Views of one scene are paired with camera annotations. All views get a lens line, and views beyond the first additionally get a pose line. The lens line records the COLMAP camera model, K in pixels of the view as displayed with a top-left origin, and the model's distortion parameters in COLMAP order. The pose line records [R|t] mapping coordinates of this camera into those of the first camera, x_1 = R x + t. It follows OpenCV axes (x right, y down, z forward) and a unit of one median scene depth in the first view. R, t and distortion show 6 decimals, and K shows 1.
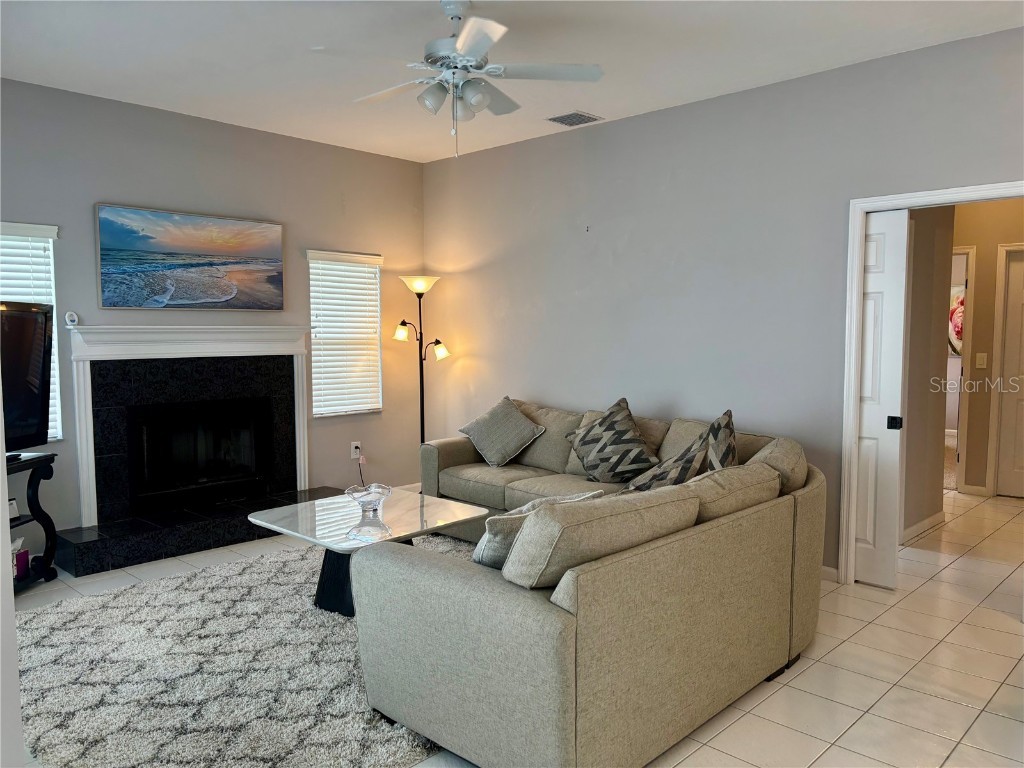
lens RADIAL K [[773.8, 0, 517.2], [0, 773.8, 391.2], [0, 0, 1]] dist [0.085422, -0.108023]
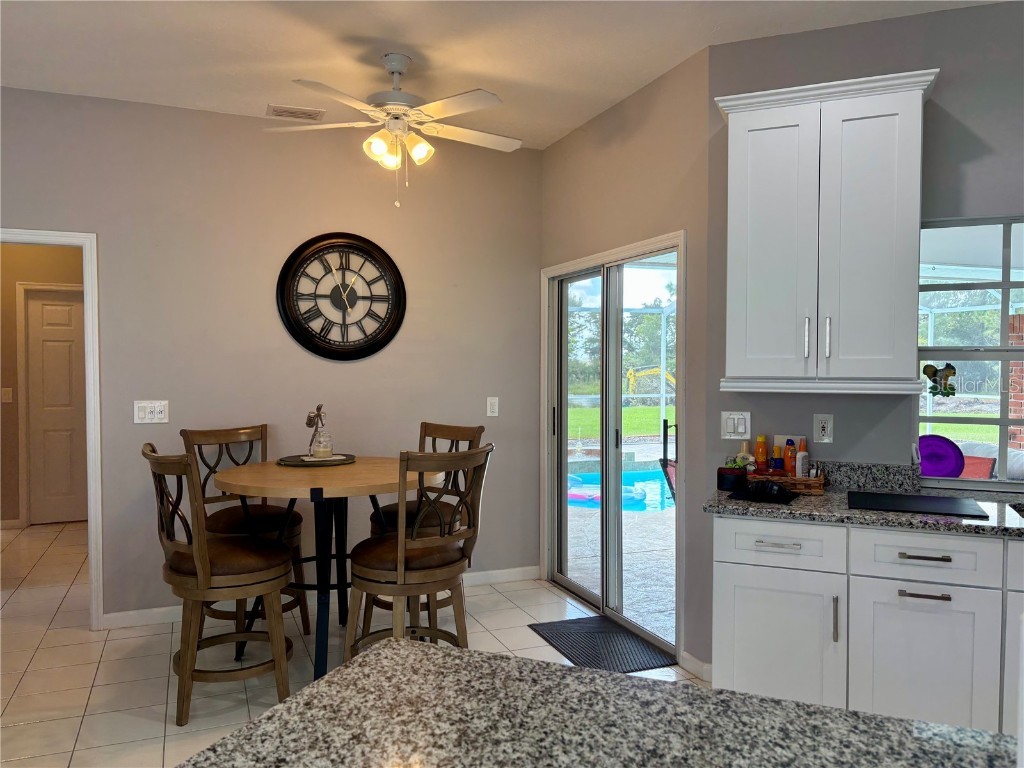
lens RADIAL K [[774.3, 0, 515.6], [0, 774.3, 390.1], [0, 0, 1]] dist [0.059948, -0.094274]
pose [[0.407773, -0.032841, 0.912493, -0.084939], [0.070864, 0.997477, 0.004232, -0.003345], [-0.910329, 0.062938, 0.409071, -0.013387]]
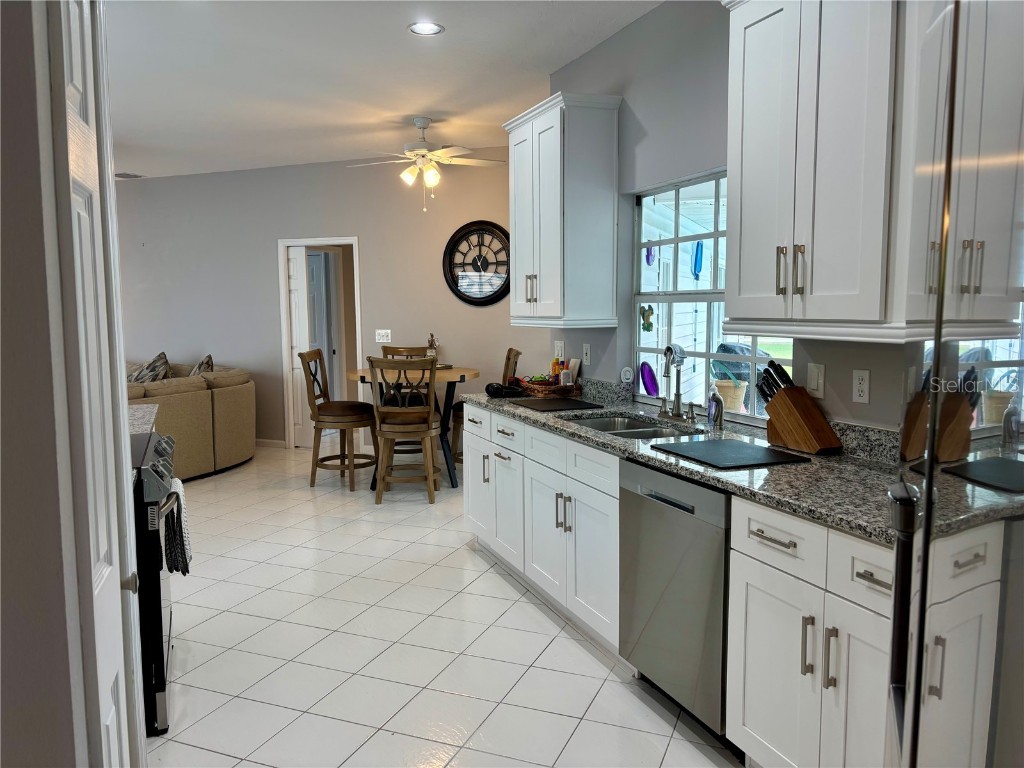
lens RADIAL K [[782.1, 0, 515.9], [0, 782.1, 386.6], [0, 0, 1]] dist [0.033047, 0.000328]
pose [[0.931662, -0.038616, 0.361267, 0.227812], [0.031820, 0.999187, 0.024743, 0.064465], [-0.361929, -0.011557, 0.932134, -0.805043]]
